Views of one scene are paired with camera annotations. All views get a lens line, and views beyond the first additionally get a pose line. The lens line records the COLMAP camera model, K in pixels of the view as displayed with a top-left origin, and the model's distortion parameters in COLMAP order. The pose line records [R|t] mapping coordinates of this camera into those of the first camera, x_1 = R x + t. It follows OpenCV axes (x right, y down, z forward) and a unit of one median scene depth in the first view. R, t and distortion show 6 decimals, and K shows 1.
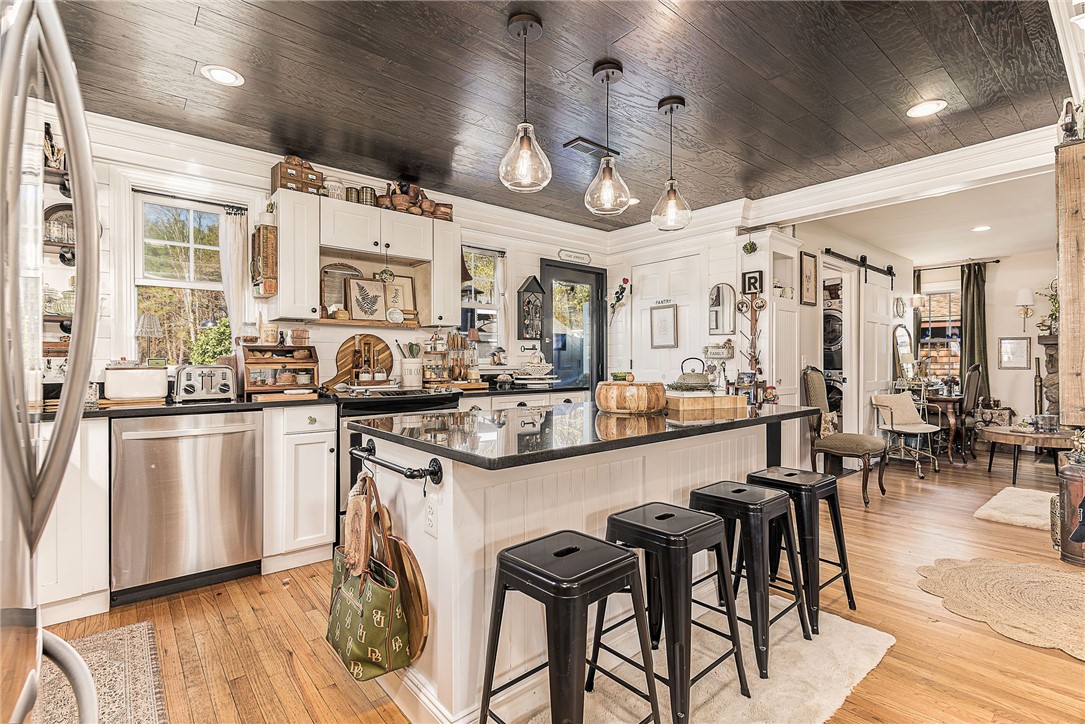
lens RADIAL K [[503.2, 0, 542.5], [0, 503.2, 362.0], [0, 0, 1]] dist [0.002670, 0.000019]
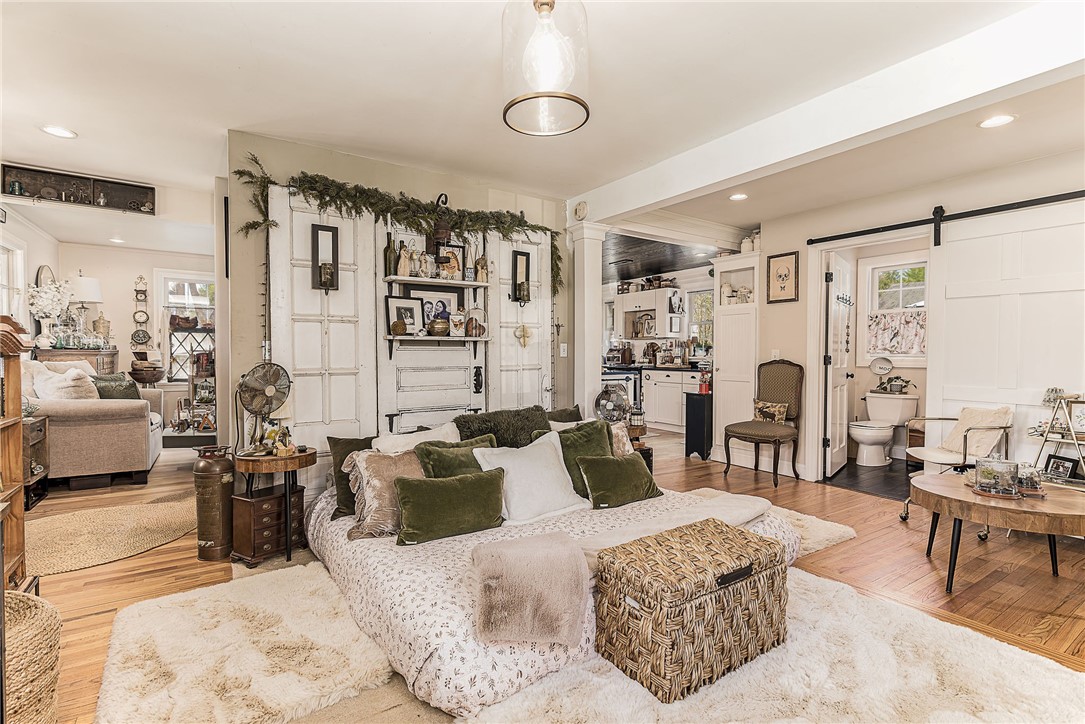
lens RADIAL K [[503.2, 0, 542.5], [0, 503.2, 362.0], [0, 0, 1]] dist [0.002670, 0.000019]
pose [[-0.119332, 0.018007, -0.992691, 1.895593], [-0.007184, 0.999794, 0.018999, -0.003940], [0.992828, 0.009398, -0.119178, 0.712521]]
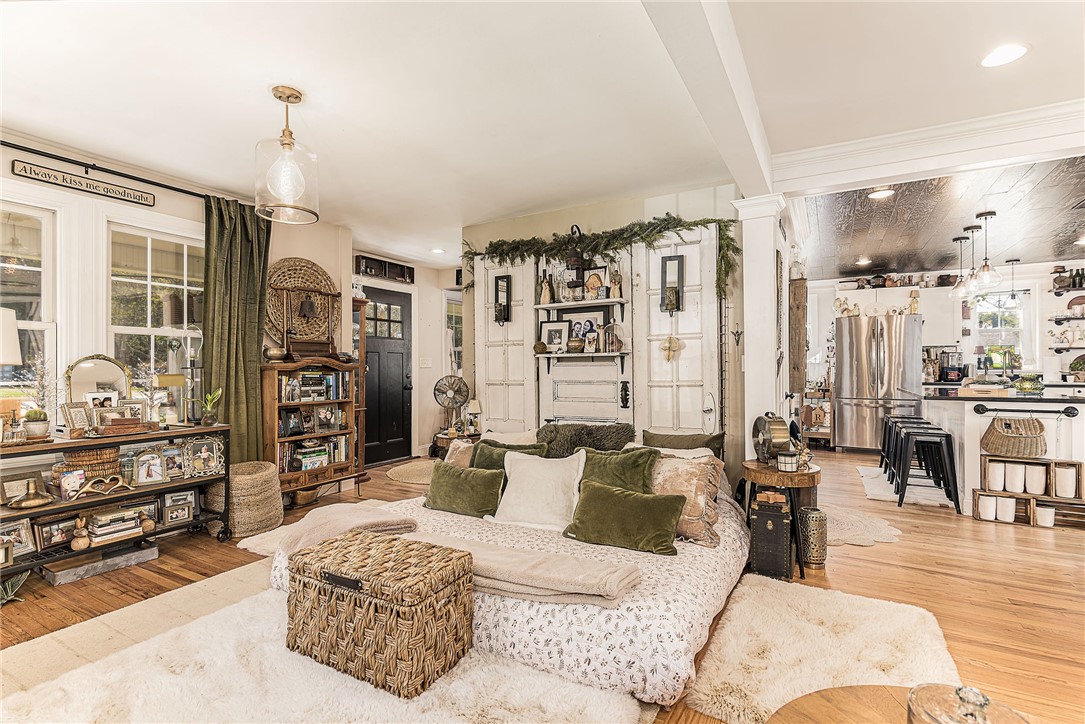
lens RADIAL K [[500.1, 0, 546.8], [0, 500.1, 365.0], [0, 0, 1]] dist [0.000783, -0.000348]
pose [[-0.938409, 0.003306, -0.345511, 1.426800], [0.003690, 0.999993, -0.000453, -0.007504], [0.345507, -0.001699, -0.938415, 1.322495]]
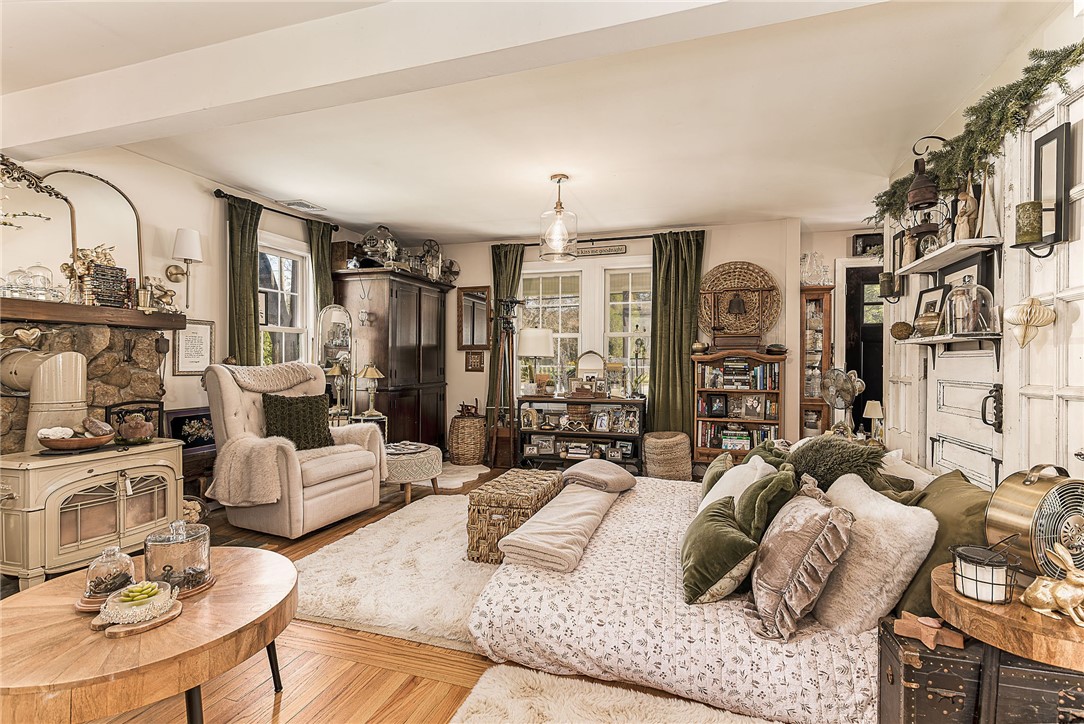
lens RADIAL K [[502.7, 0, 542.0], [0, 502.7, 362.0], [0, 0, 1]] dist [0.002670, 0.000019]
pose [[-0.528028, -0.004165, 0.849217, 0.737761], [0.000530, 0.999986, 0.005234, -0.003622], [-0.849227, 0.003214, -0.528018, 1.162074]]
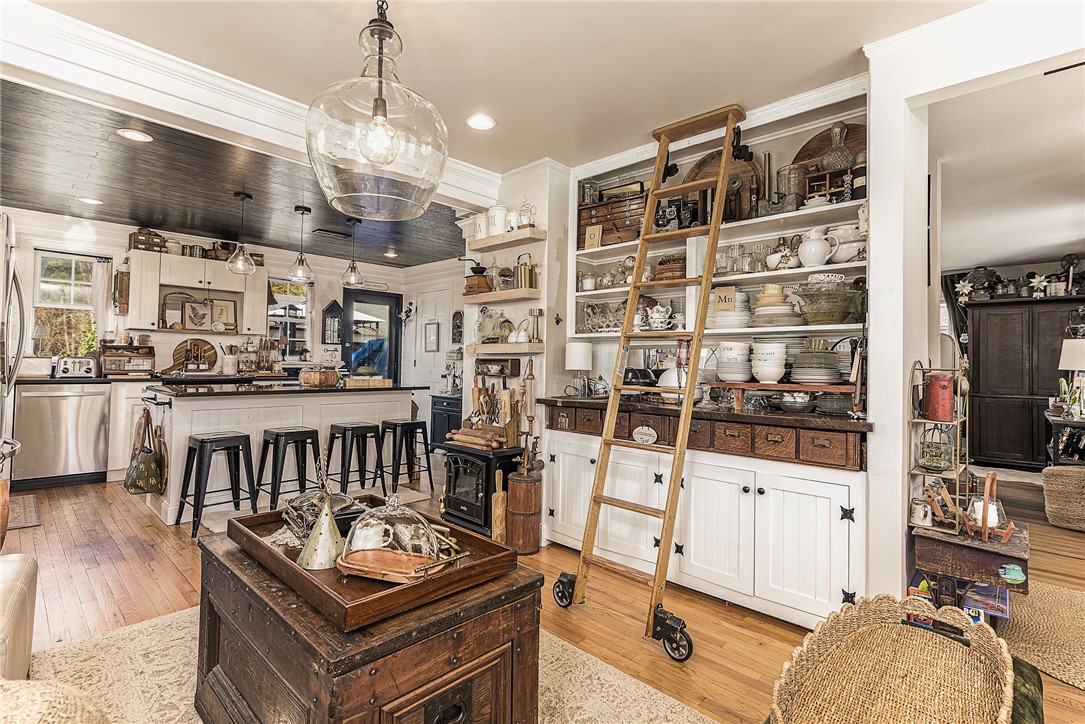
lens RADIAL K [[517.4, 0, 537.7], [0, 517.4, 347.8], [0, 0, 1]] dist [-0.000688, -0.000270]
pose [[0.994677, 0.023241, 0.100384, 0.477015], [-0.020146, 0.999293, -0.031735, 0.000790], [-0.101051, 0.029543, 0.994443, -0.604546]]
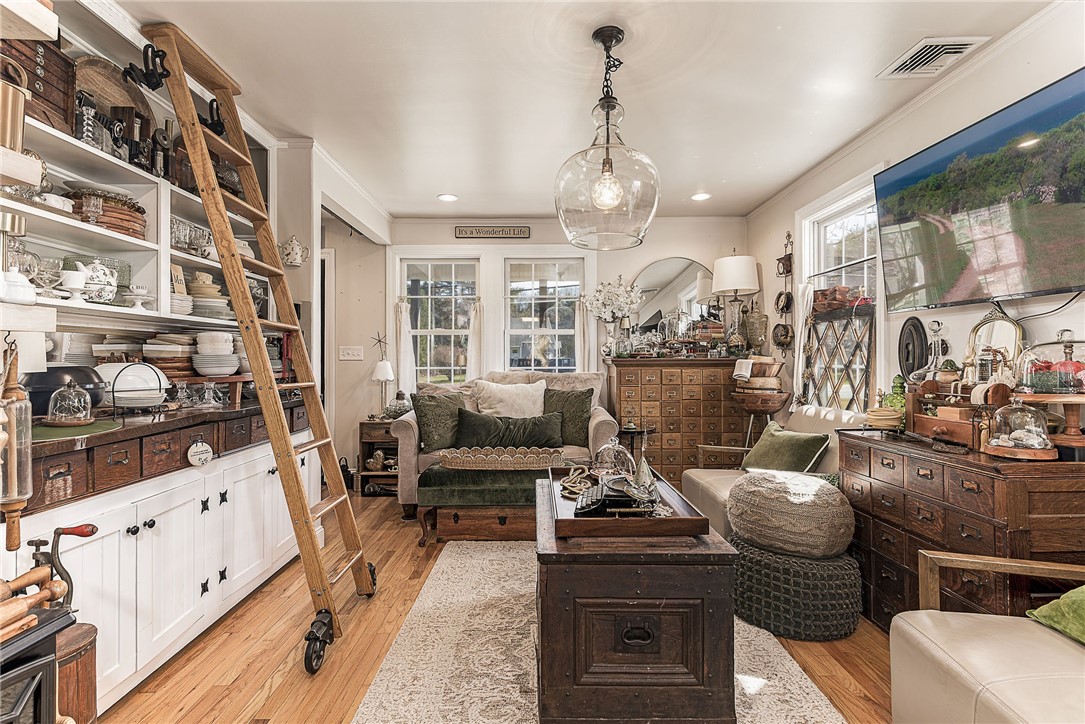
lens RADIAL K [[508.5, 0, 535.1], [0, 508.5, 358.8], [0, 0, 1]] dist [0.000847, -0.001161]
pose [[-0.762477, 0.004476, 0.646999, 0.107403], [0.002808, 0.999990, -0.003609, 0.001451], [-0.647009, -0.000935, -0.762482, 0.257412]]
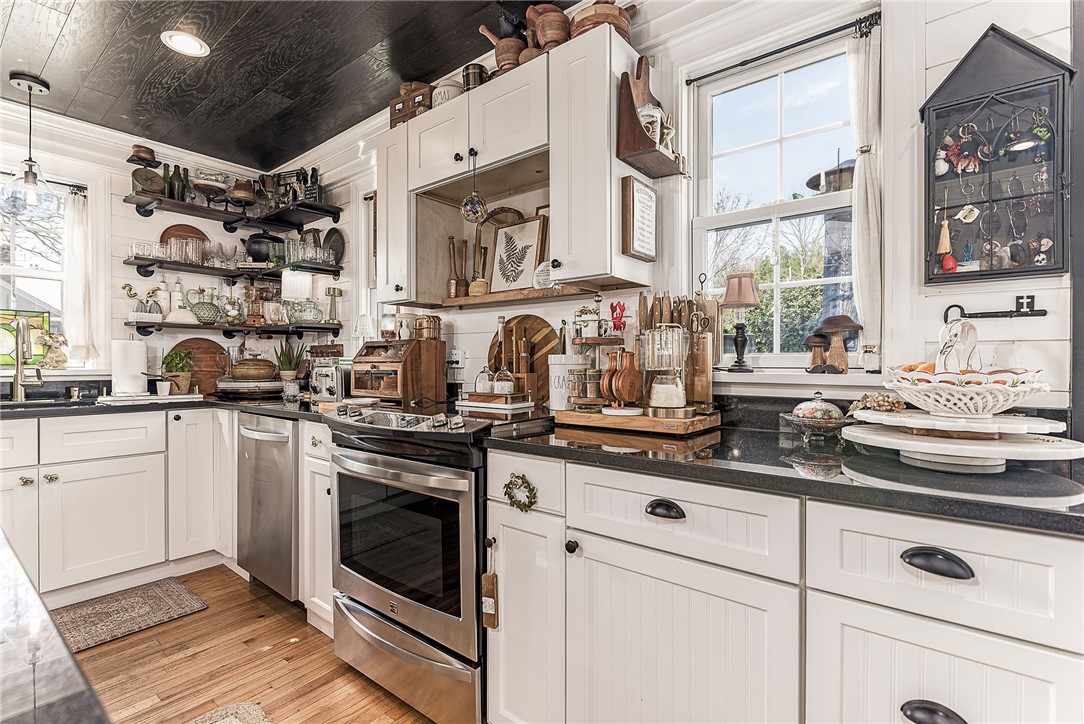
lens RADIAL K [[505.8, 0, 545.5], [0, 505.8, 364.8], [0, 0, 1]] dist [-0.002303, 0.000093]
pose [[0.200348, 0.006306, -0.979704, 0.221804], [-0.002384, 0.999979, 0.005949, 0.000016], [0.979722, 0.001143, 0.200359, 0.835058]]
